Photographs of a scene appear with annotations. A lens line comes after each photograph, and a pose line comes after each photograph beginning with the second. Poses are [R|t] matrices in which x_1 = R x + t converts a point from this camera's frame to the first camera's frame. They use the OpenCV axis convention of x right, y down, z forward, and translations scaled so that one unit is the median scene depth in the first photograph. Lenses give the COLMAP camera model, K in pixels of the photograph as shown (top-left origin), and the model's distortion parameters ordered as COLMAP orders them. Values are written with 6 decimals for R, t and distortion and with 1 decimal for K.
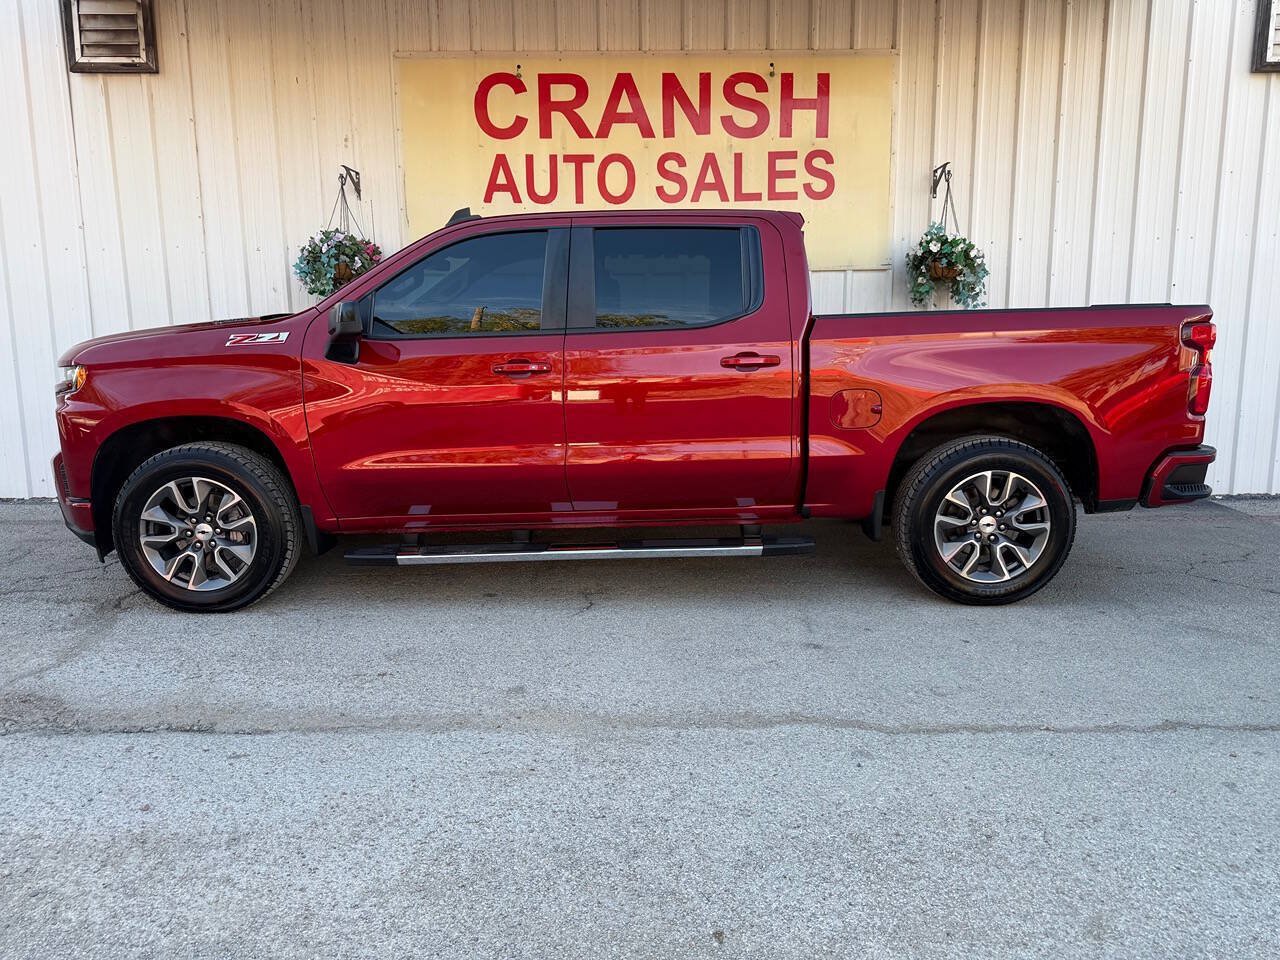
lens RADIAL K [[900.0, 0, 640.0], [0, 900.0, 480.0], [0, 0, 1]] dist [0.044730, -0.057341]
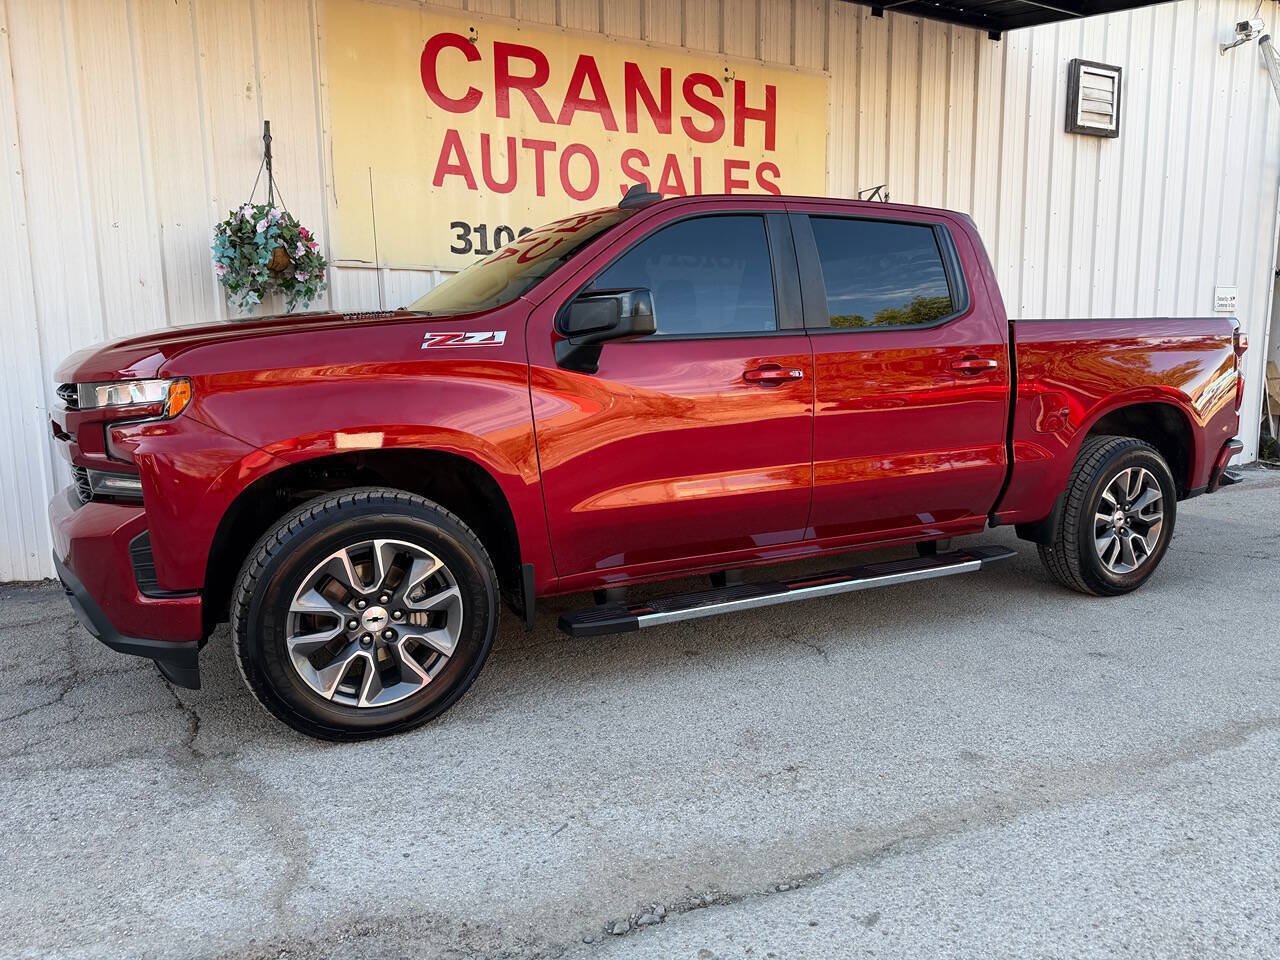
lens RADIAL K [[900.0, 0, 640.0], [0, 900.0, 480.0], [0, 0, 1]] dist [0.044730, -0.057341]
pose [[0.894238, -0.059430, 0.443629, -0.390347], [0.072784, 0.997262, -0.013117, -0.015518], [-0.441634, 0.044018, 0.896115, 0.192668]]
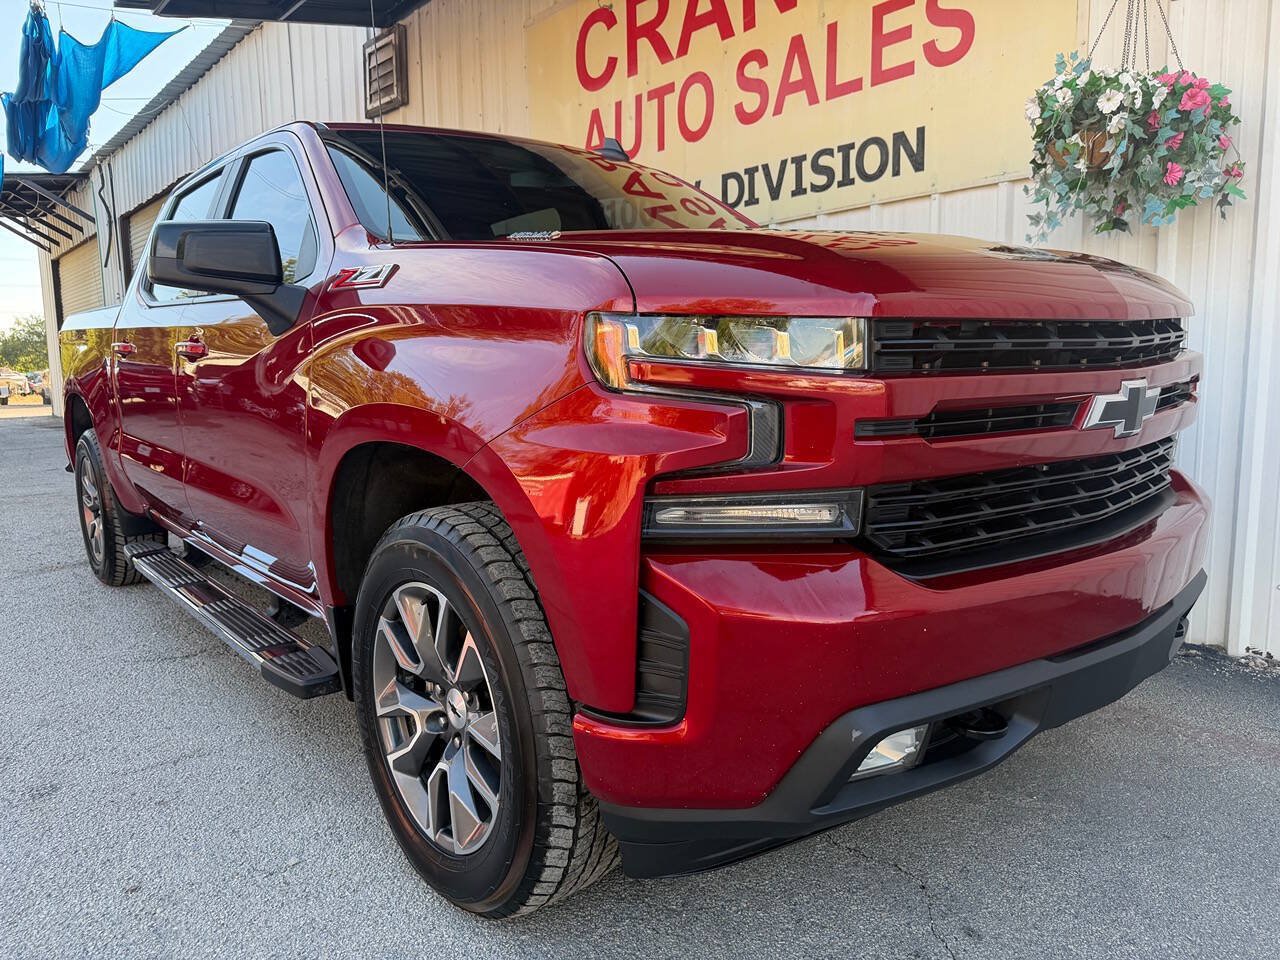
lens RADIAL K [[911.1, 0, 647.3], [0, 911.1, 476.0], [0, 0, 1]] dist [-0.001101, -0.001262]
pose [[0.652817, 0.083516, -0.752897, 0.530391], [-0.102352, 0.994514, 0.021571, -0.051182], [0.750569, 0.062978, 0.657784, 0.514920]]
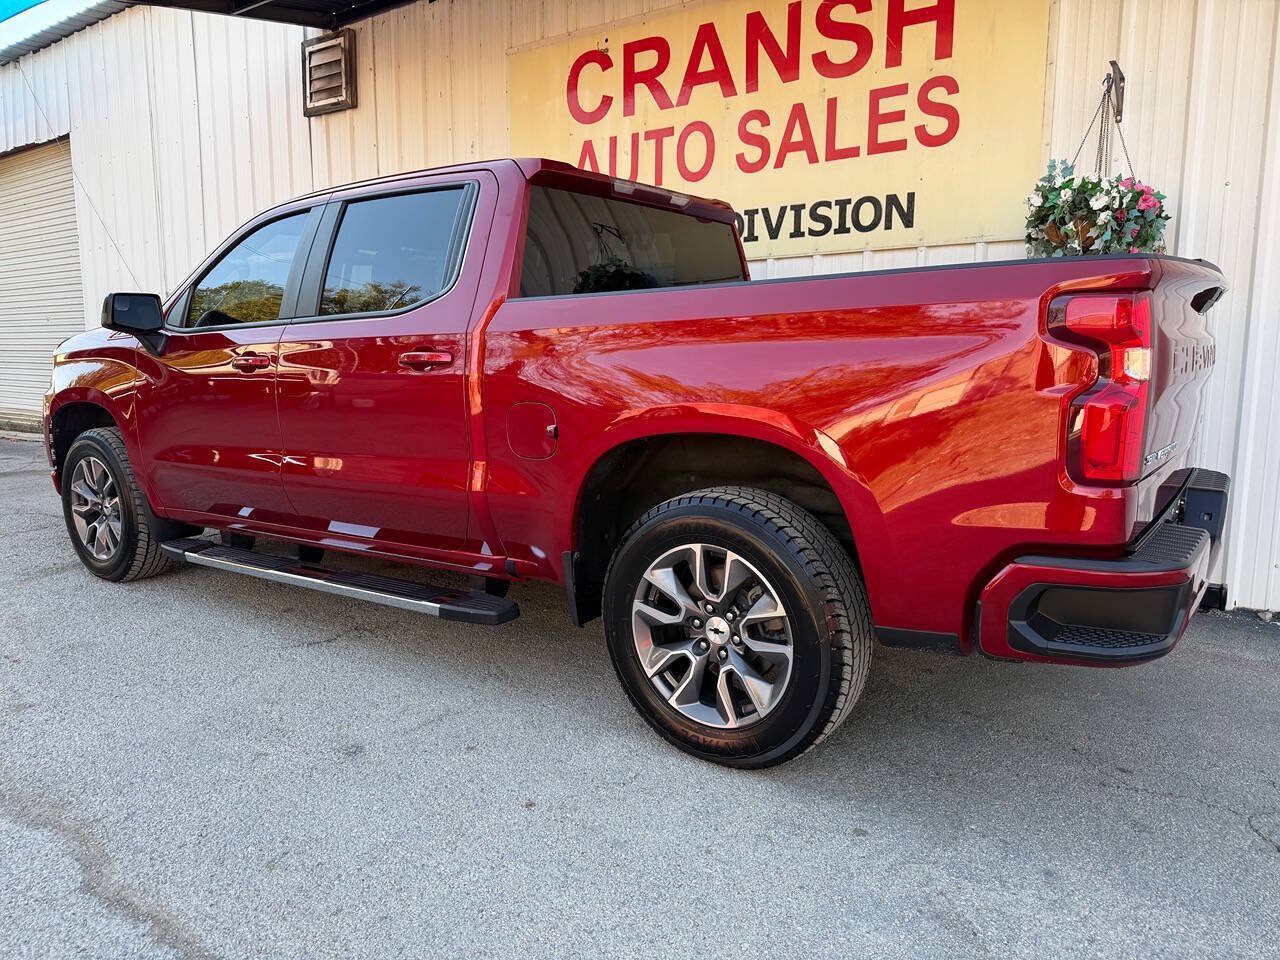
lens RADIAL K [[907.1, 0, 644.2], [0, 907.1, 475.6], [0, 0, 1]] dist [0.019064, -0.023679]
pose [[0.808145, 0.086991, -0.582524, 0.457643], [-0.100823, 0.994866, 0.008694, -0.037560], [0.580290, 0.051706, 0.812767, 0.307640]]
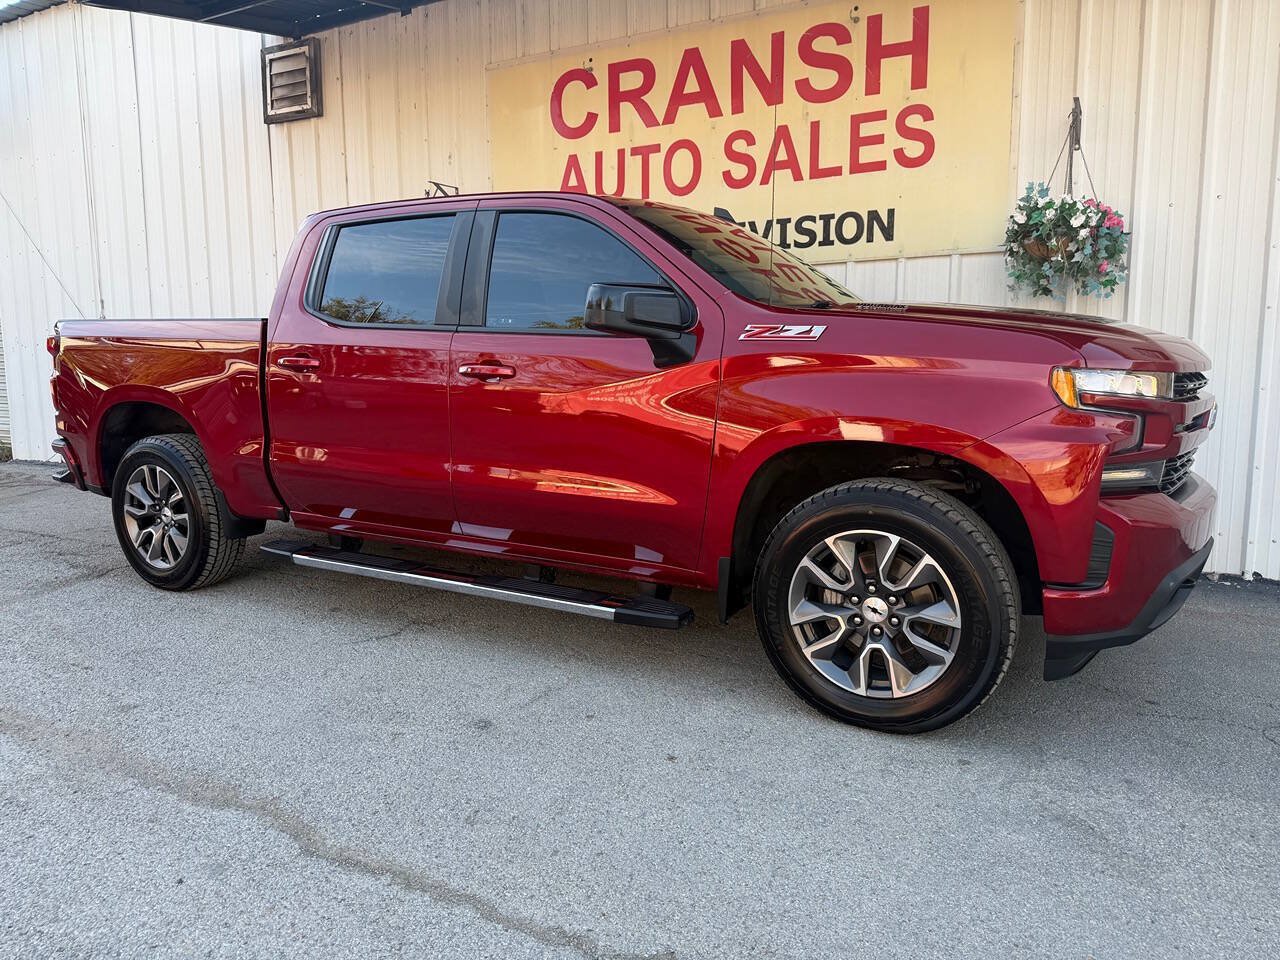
lens RADIAL K [[904.2, 0, 643.9], [0, 904.2, 473.4], [0, 0, 1]] dist [0.036104, -0.048460]
pose [[0.874308, 0.060686, -0.481564, 0.395238], [-0.074861, 0.997141, -0.010258, -0.020543], [0.479565, 0.045019, 0.876351, 0.213430]]
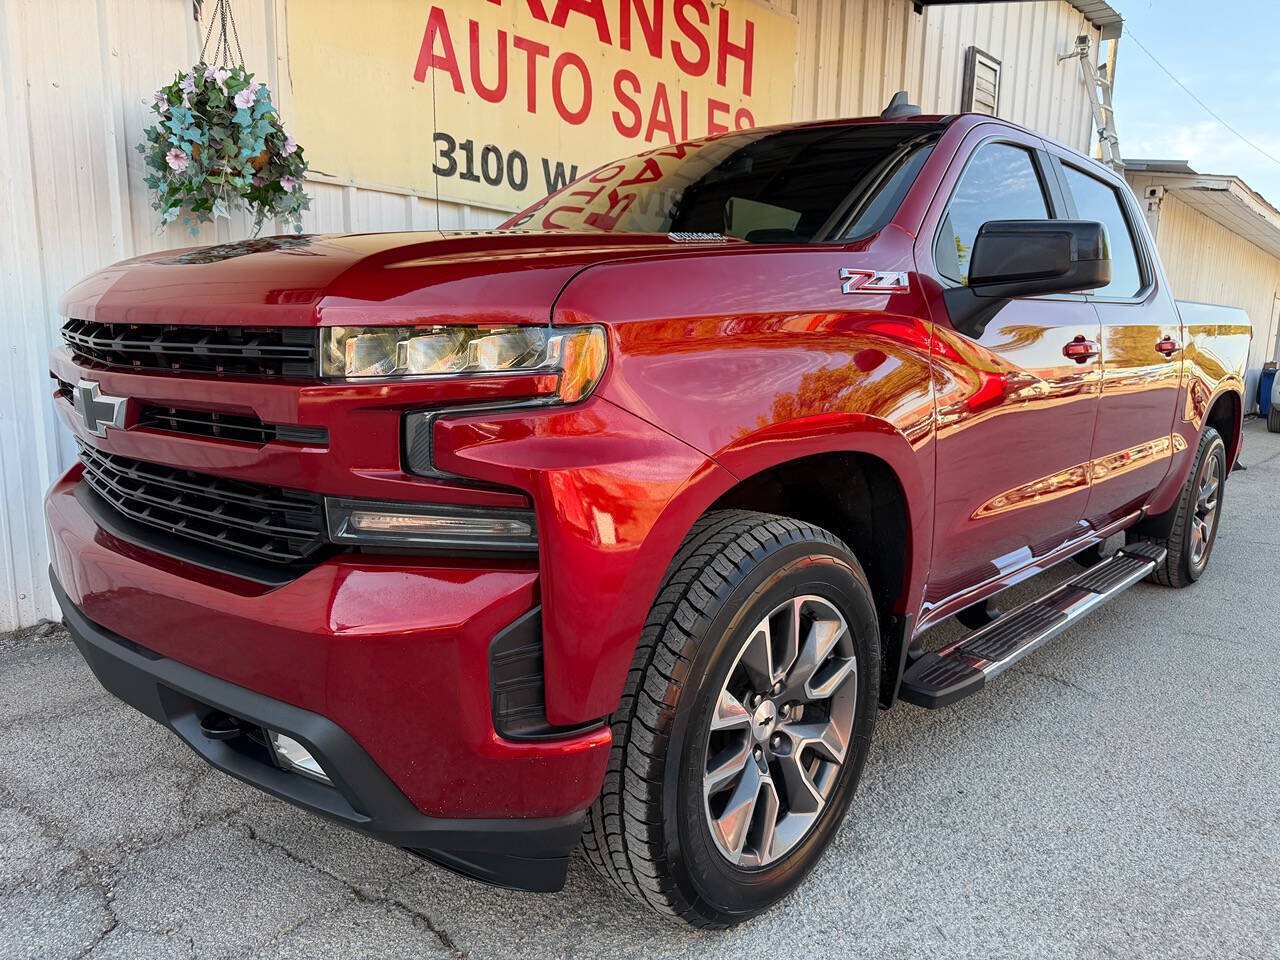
lens RADIAL K [[911.1, 0, 647.3], [0, 911.1, 476.0], [0, 0, 1]] dist [-0.001101, -0.001262]
pose [[0.685200, -0.082938, 0.723617, -0.535611], [0.083564, 0.995887, 0.035017, -0.051267], [-0.723545, 0.036475, 0.689312, 0.481299]]
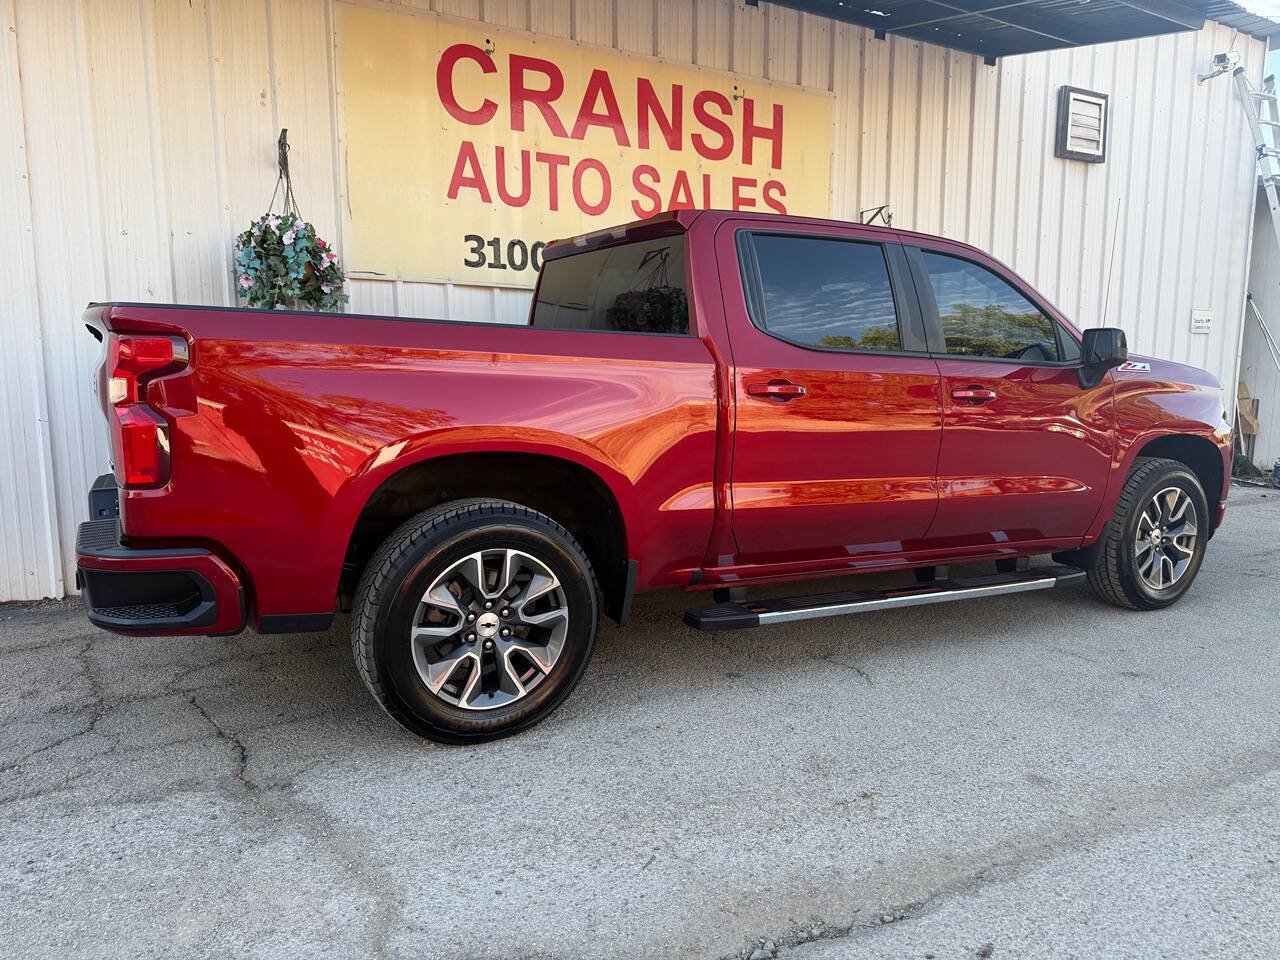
lens RADIAL K [[901.9, 0, 643.1], [0, 901.9, 480.8], [0, 0, 1]] dist [0.052619, -0.071336]
pose [[0.870964, -0.049800, 0.488816, -0.435906], [0.068330, 0.997460, -0.020129, -0.025583], [-0.486572, 0.050932, 0.872154, 0.219636]]
